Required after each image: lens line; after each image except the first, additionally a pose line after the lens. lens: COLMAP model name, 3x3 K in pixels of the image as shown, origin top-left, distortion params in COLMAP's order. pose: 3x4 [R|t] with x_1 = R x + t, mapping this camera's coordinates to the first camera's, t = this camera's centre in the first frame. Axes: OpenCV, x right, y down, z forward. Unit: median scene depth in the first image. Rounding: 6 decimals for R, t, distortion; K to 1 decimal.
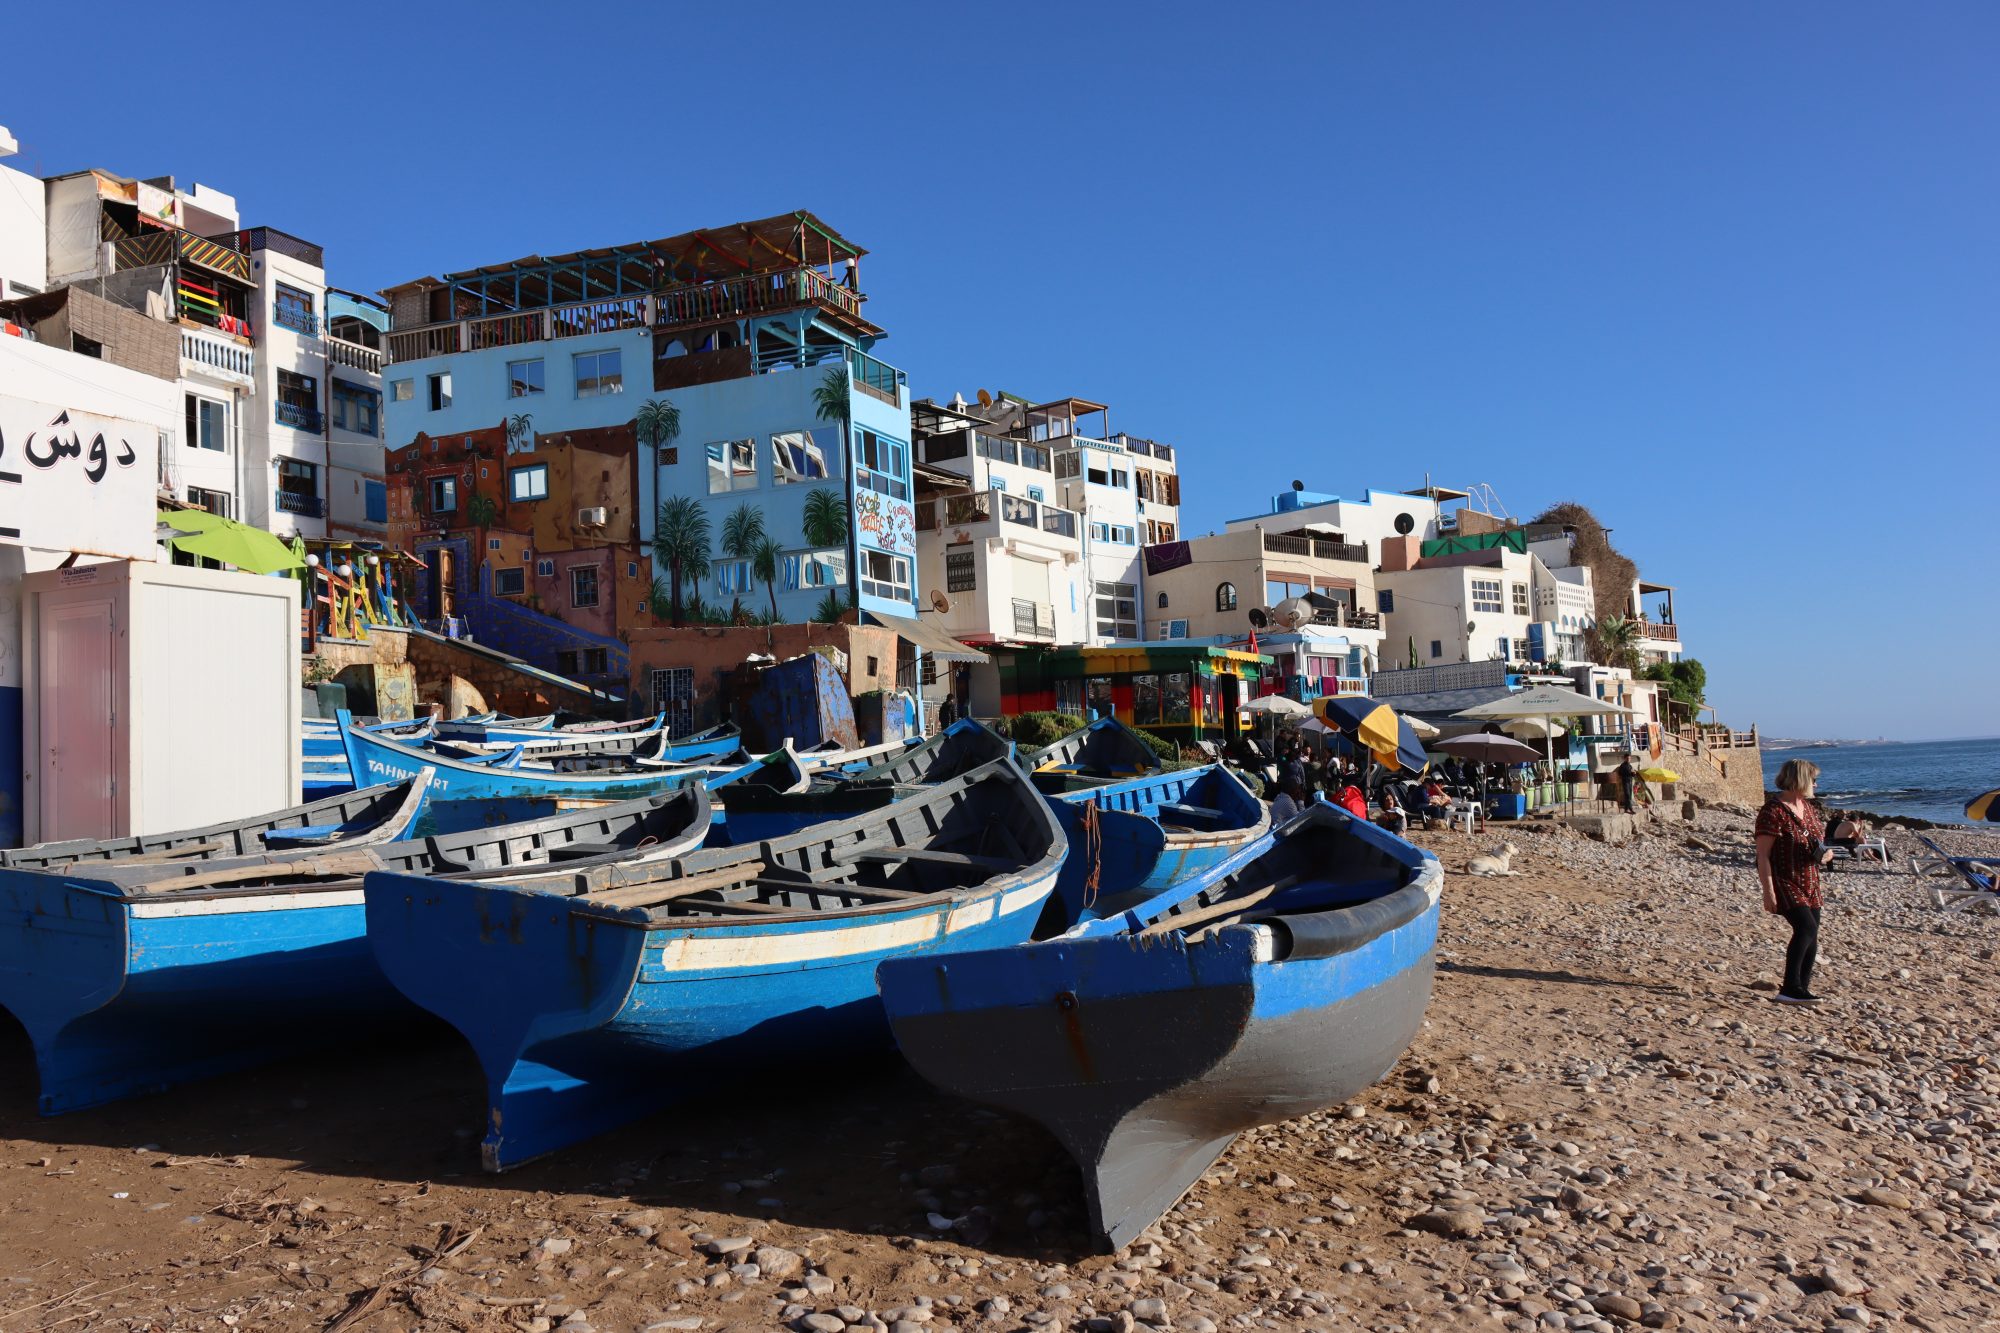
lens RADIAL K [[1646.2, 0, 1000.0], [0, 1646.2, 666.5], [0, 0, 1]] dist [0.012888, 0.003693]
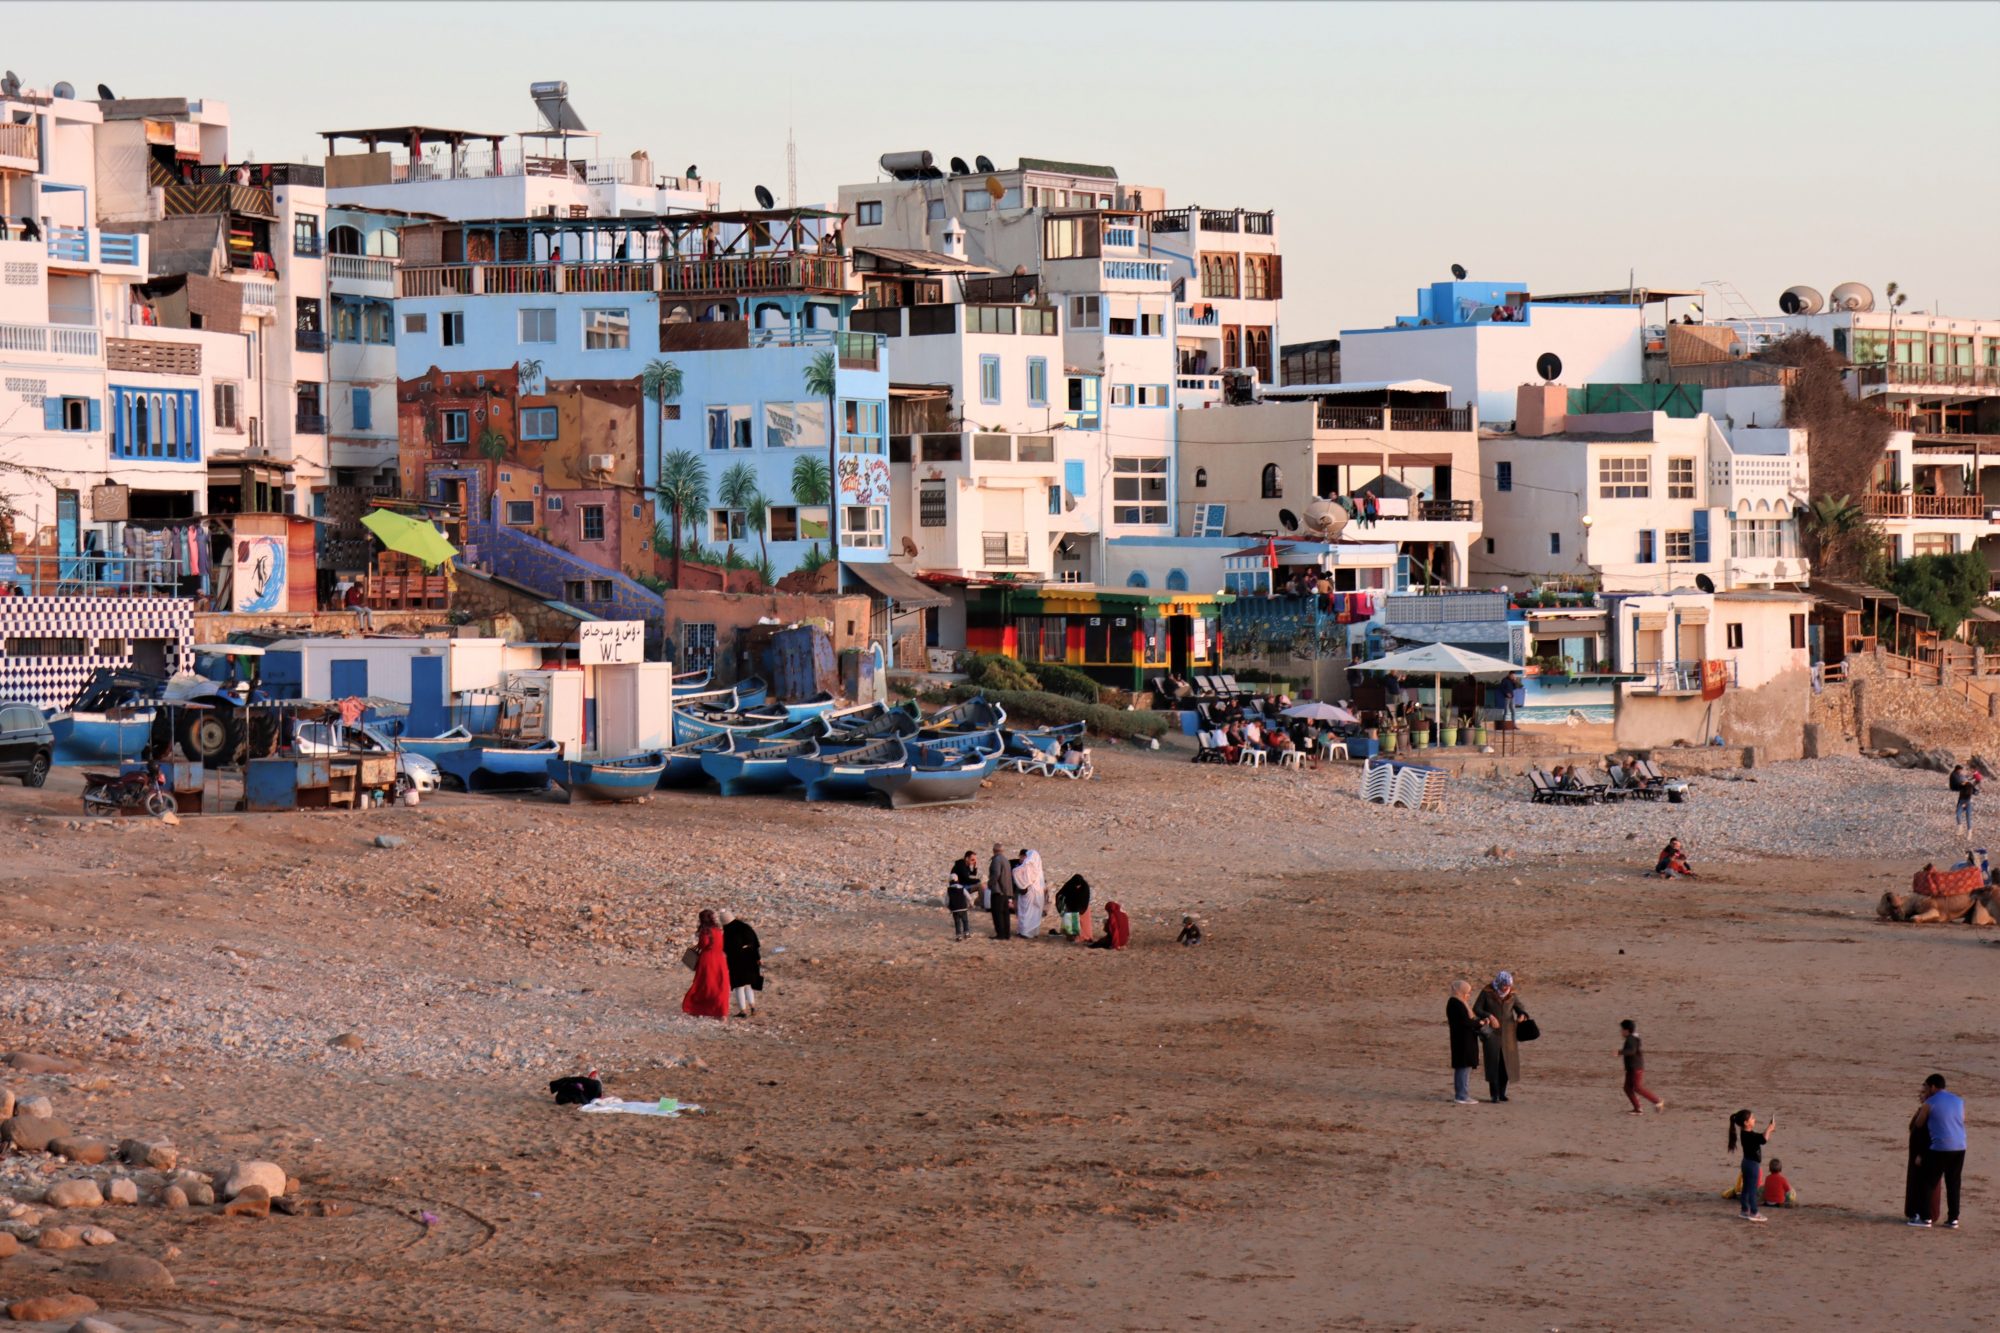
lens RADIAL K [[5941.5, 0, 1000.0], [0, 5941.5, 666.5], [0, 0, 1]] dist [0.047344, -1.220682]
pose [[0.998669, 0.034177, -0.038629, 0.174895], [-0.030757, 0.995829, 0.085900, -0.293657], [0.041404, -0.084598, 0.995555, -2.879701]]
